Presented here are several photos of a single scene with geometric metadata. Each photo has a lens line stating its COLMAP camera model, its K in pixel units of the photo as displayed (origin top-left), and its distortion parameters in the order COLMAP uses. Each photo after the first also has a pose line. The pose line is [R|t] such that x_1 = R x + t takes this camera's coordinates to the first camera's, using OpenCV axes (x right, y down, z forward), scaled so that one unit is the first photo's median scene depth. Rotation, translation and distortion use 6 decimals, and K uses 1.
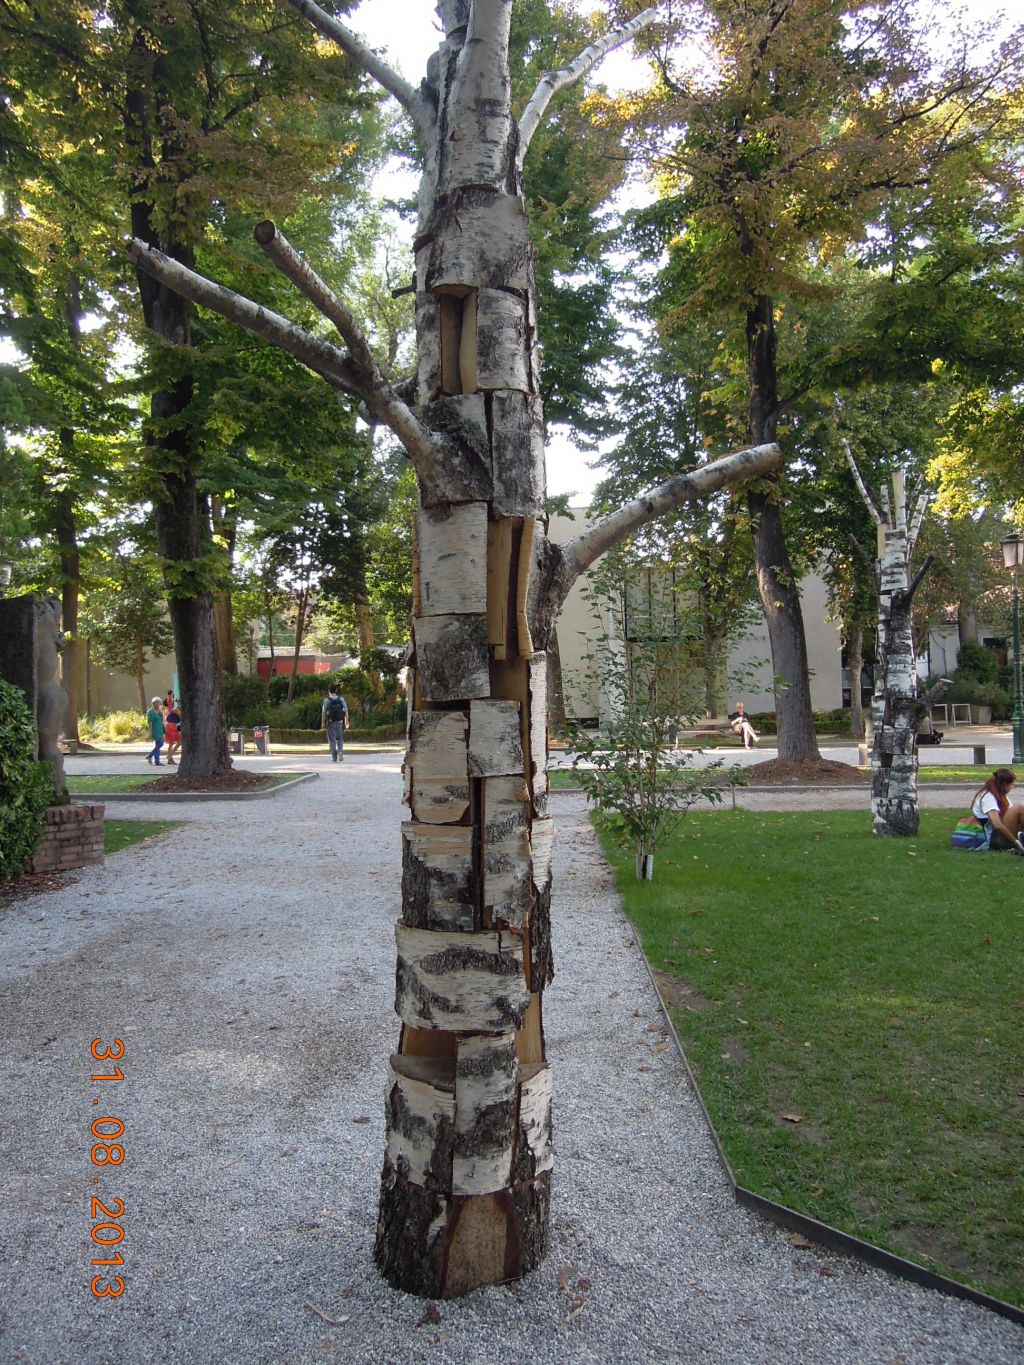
lens RADIAL K [[1016.1, 0, 512.0], [0, 1016.1, 682.5], [0, 0, 1]] dist [-0.033373, 0.002327]
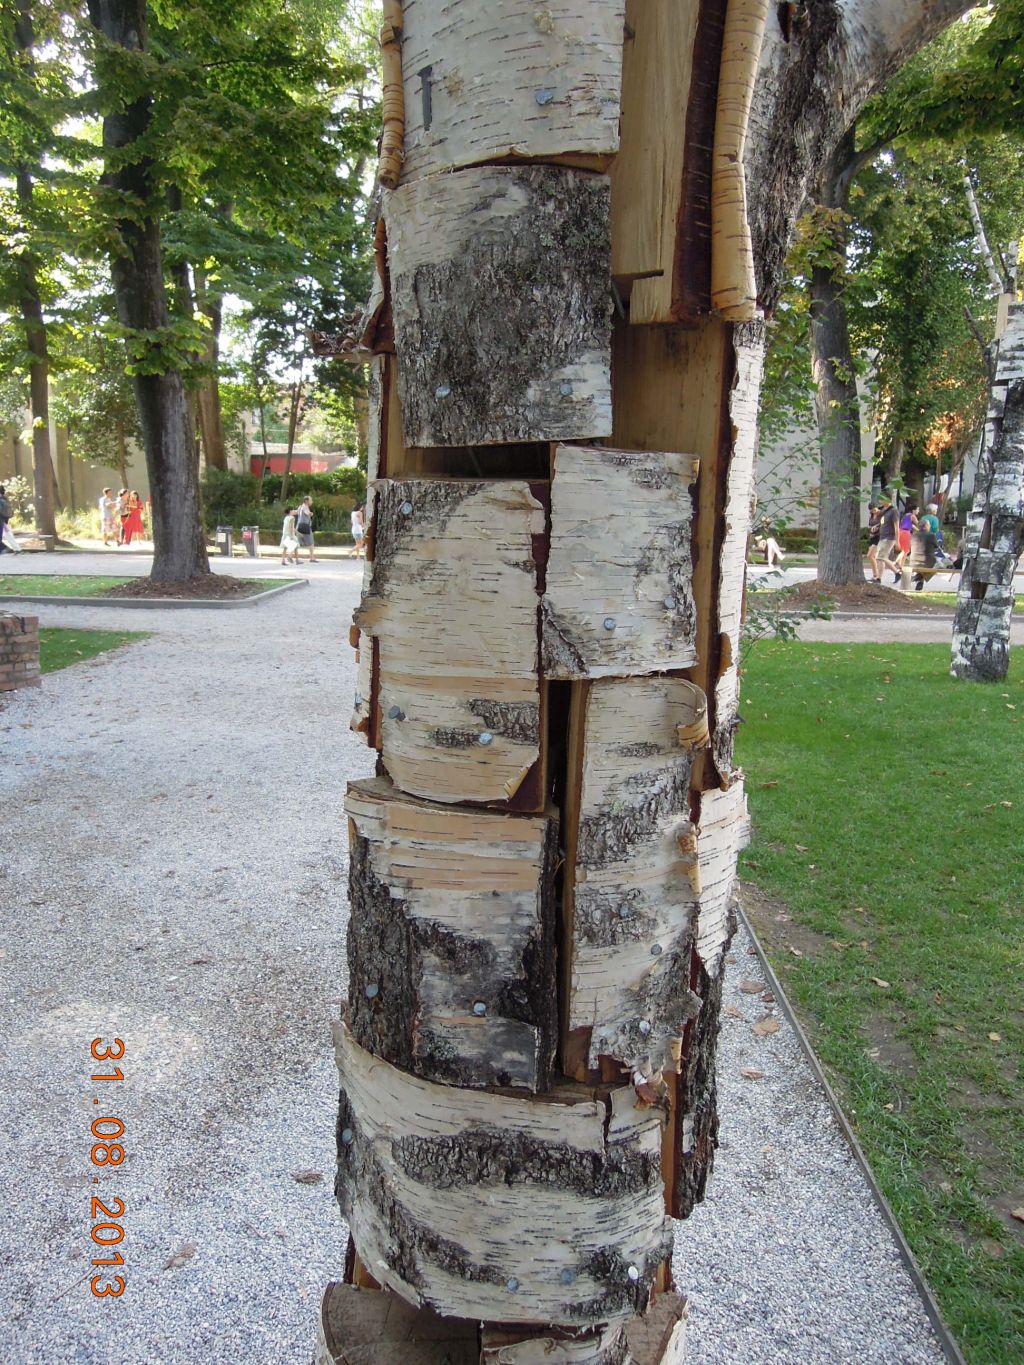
lens RADIAL K [[1016.1, 0, 512.0], [0, 1016.1, 682.5], [0, 0, 1]] dist [-0.033373, 0.002327]
pose [[0.999540, 0.030237, 0.002312, -0.013235], [-0.030139, 0.982042, 0.186237, 0.007985], [0.003360, -0.186221, 0.982502, 0.168278]]
